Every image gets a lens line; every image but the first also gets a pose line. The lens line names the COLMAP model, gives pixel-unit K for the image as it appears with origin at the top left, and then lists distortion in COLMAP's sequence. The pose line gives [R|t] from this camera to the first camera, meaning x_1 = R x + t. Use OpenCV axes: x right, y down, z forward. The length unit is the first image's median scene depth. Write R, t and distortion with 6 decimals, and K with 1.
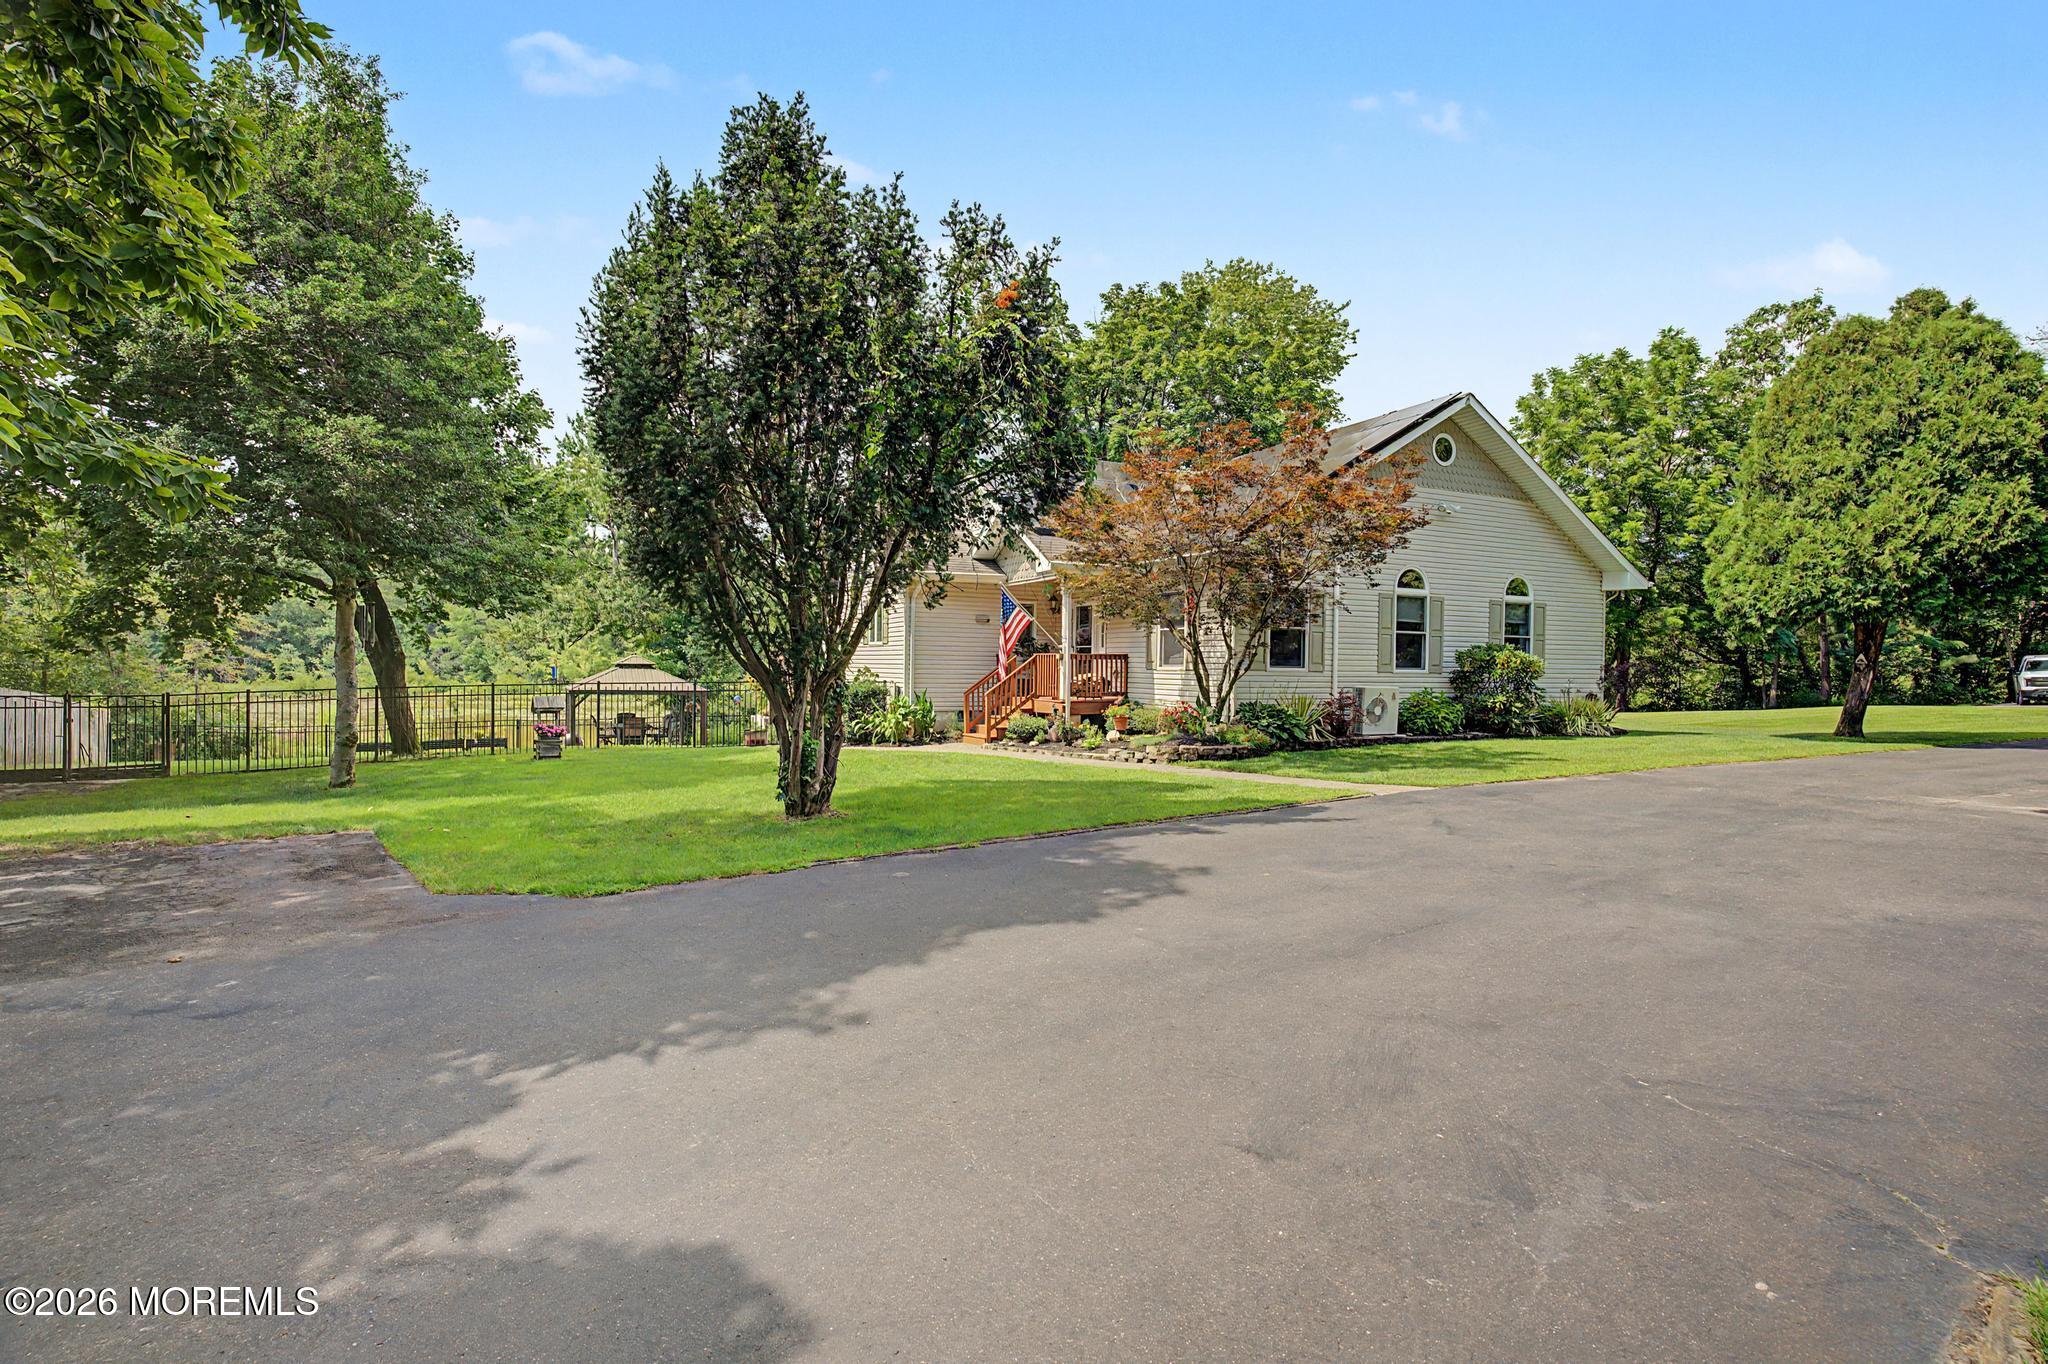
lens RADIAL K [[990.0, 0, 1015.1], [0, 990.0, 686.1], [0, 0, 1]] dist [-0.002041, 0.000999]
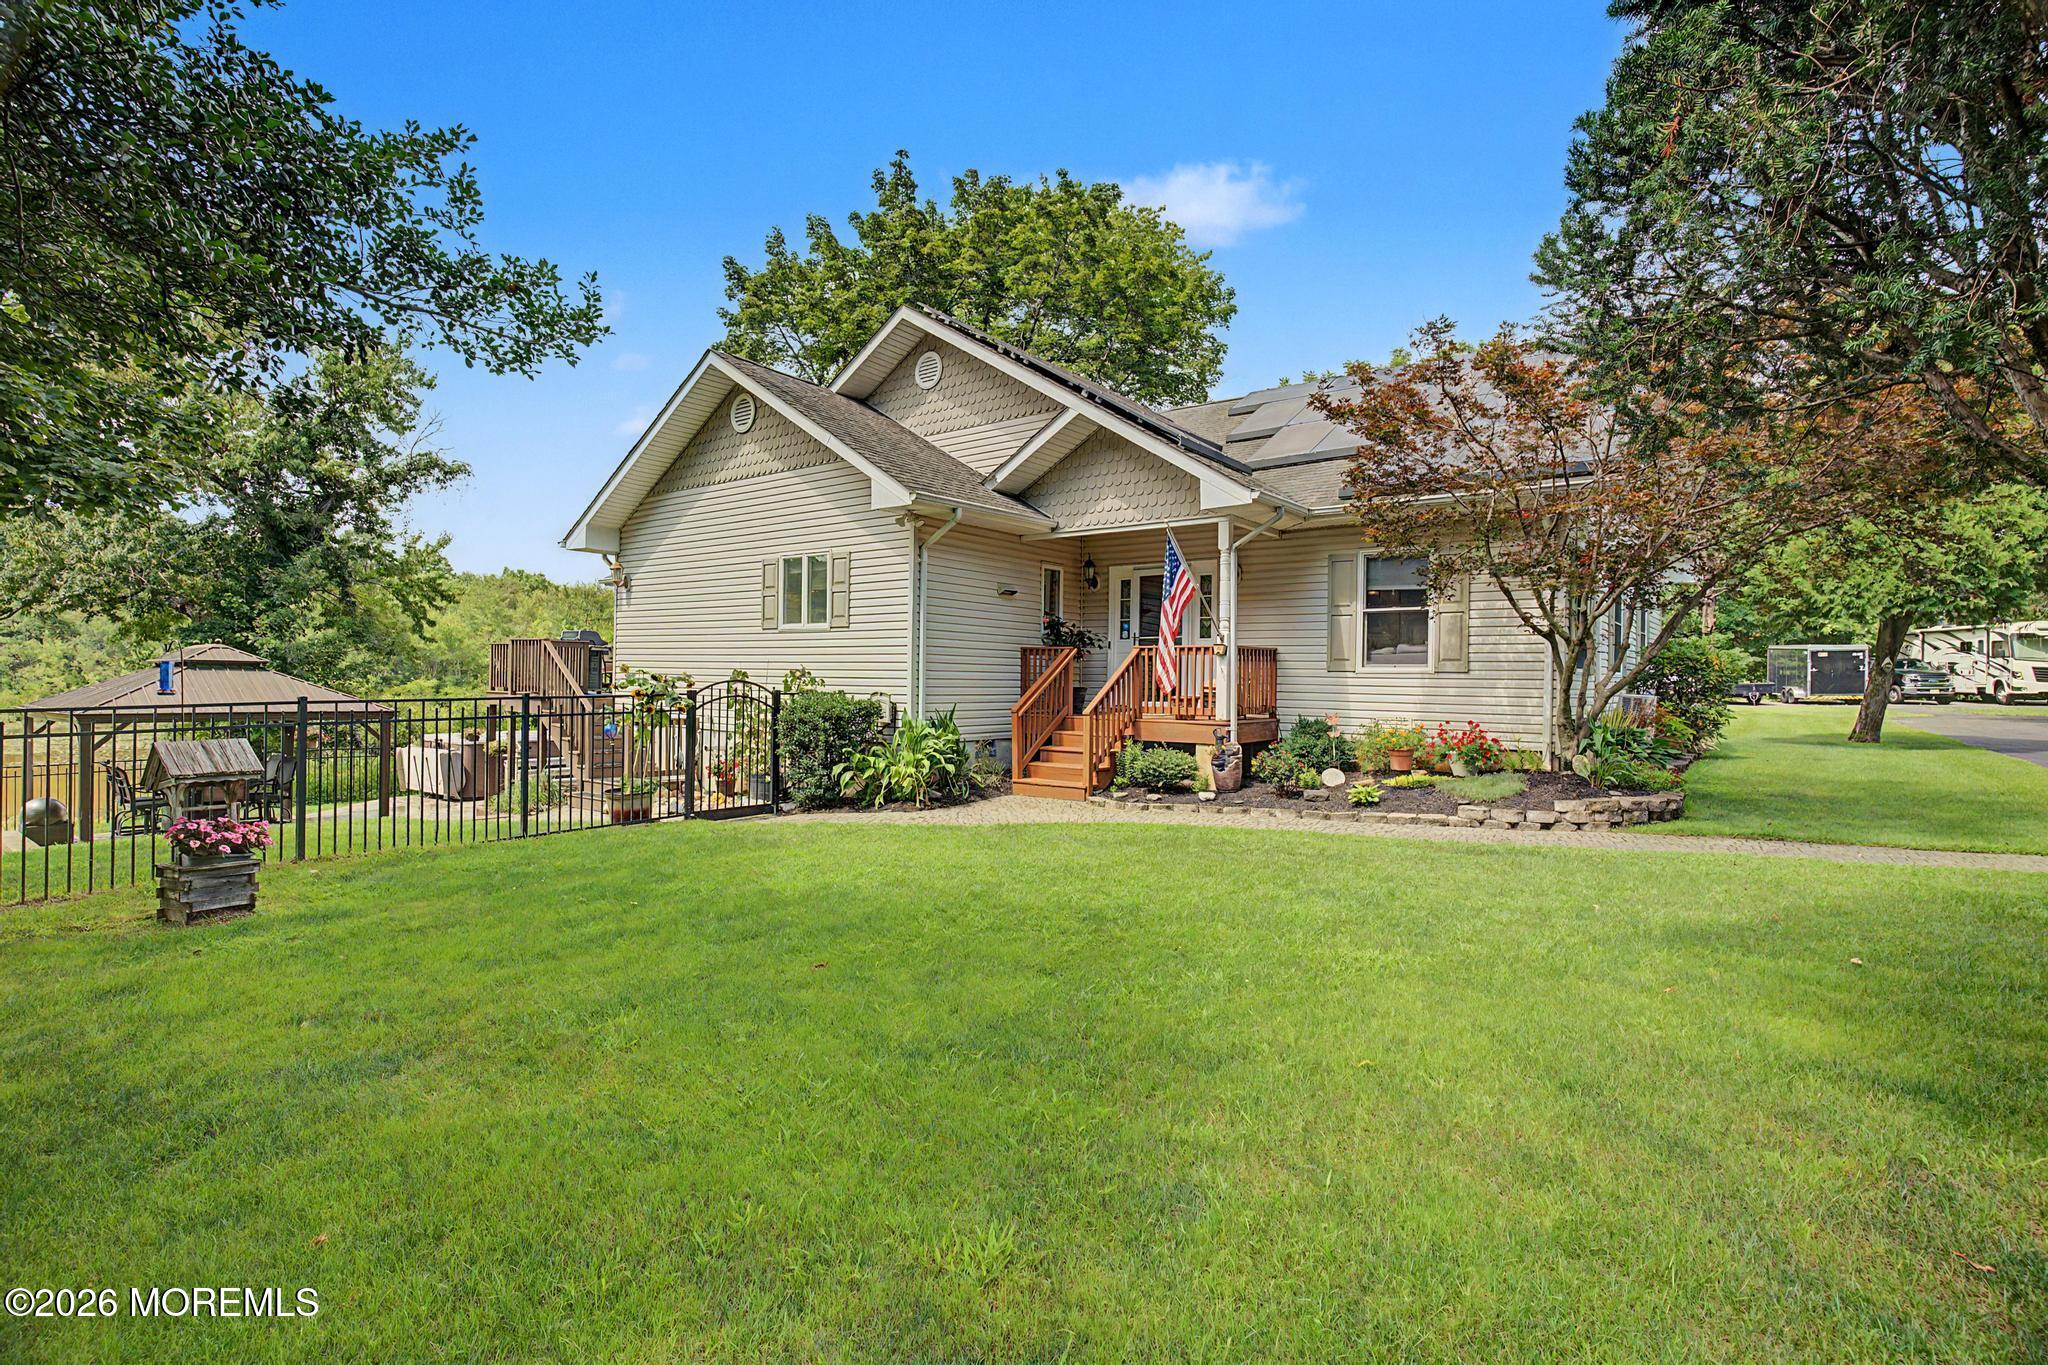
lens RADIAL K [[988.8, 0, 1020.4], [0, 988.8, 669.2], [0, 0, 1]] dist [-0.001353, 0.001942]
pose [[0.907226, -0.000918, 0.420642, -0.301968], [0.007866, 0.999860, -0.014784, -0.009493], [-0.420569, 0.016721, 0.907106, 0.468953]]
